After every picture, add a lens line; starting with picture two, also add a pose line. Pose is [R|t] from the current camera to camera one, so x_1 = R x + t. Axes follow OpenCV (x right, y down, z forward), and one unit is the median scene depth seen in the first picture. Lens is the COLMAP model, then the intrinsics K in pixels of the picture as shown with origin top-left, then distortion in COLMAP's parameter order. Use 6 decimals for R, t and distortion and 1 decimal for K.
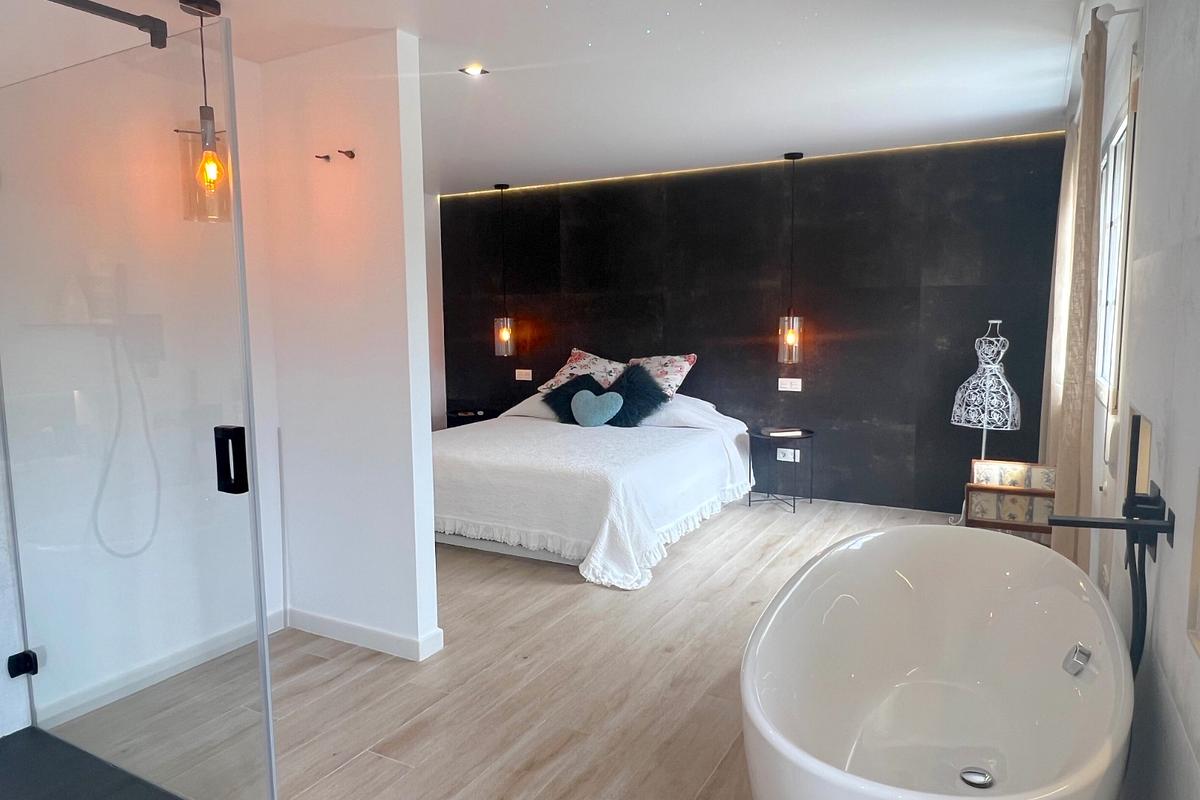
lens RADIAL K [[782.7, 0, 600.0], [0, 782.7, 400.0], [0, 0, 1]] dist [0.043365, 0.000056]
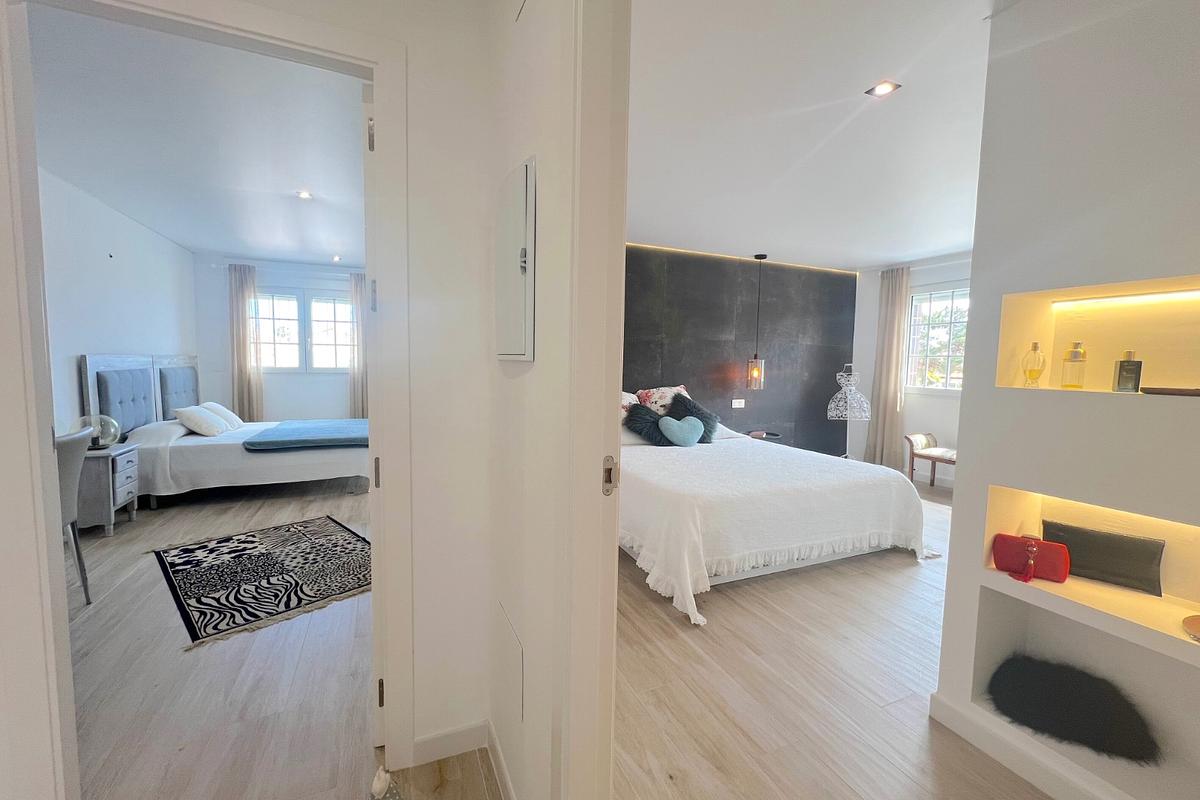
lens RADIAL K [[478.8, 0, 600.0], [0, 478.8, 400.0], [0, 0, 1]] dist [0.003069, 0.000287]
pose [[0.605449, -0.043977, 0.794668, -0.666689], [0.065608, 0.997832, 0.005235, -0.049307], [-0.793175, 0.048967, 0.607022, 0.643229]]
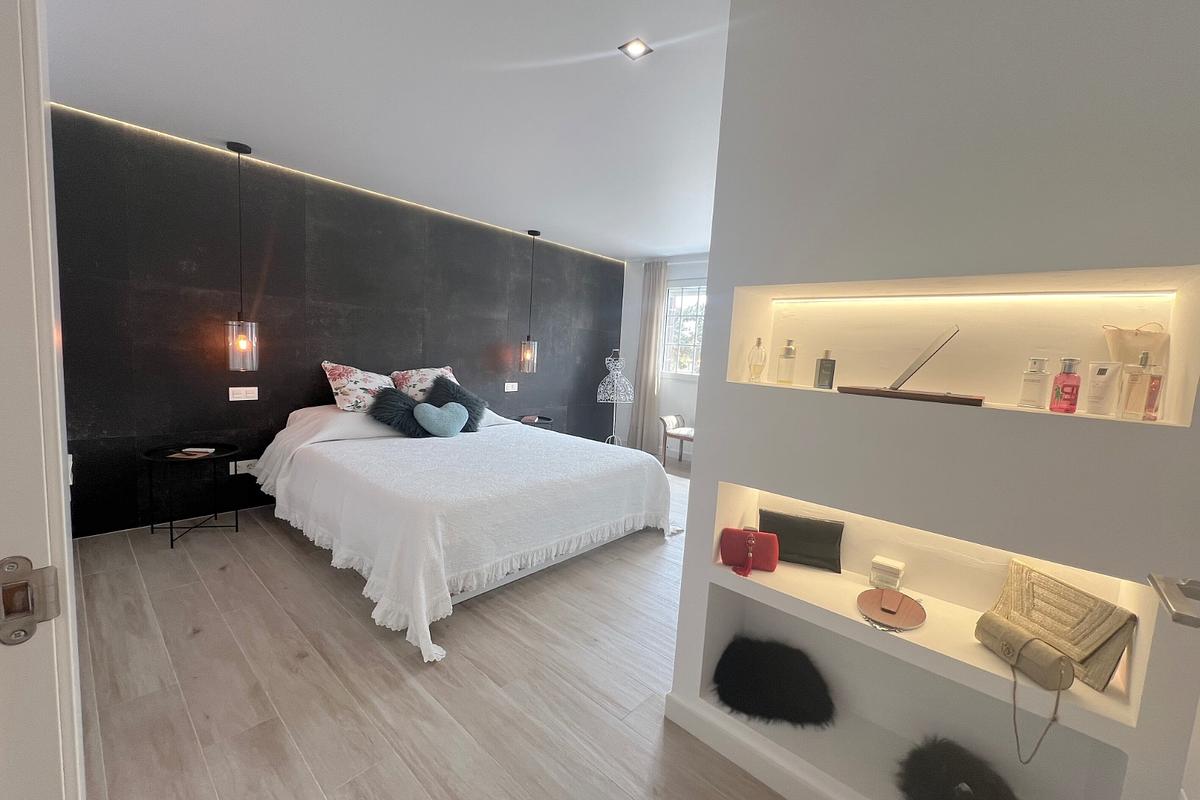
lens RADIAL K [[478.8, 0, 600.0], [0, 478.8, 400.0], [0, 0, 1]] dist [0.003069, 0.000287]
pose [[0.219806, -0.082171, 0.972077, -0.589428], [0.047020, 0.996181, 0.073577, -0.053102], [-0.974410, 0.029535, 0.222830, 0.639397]]
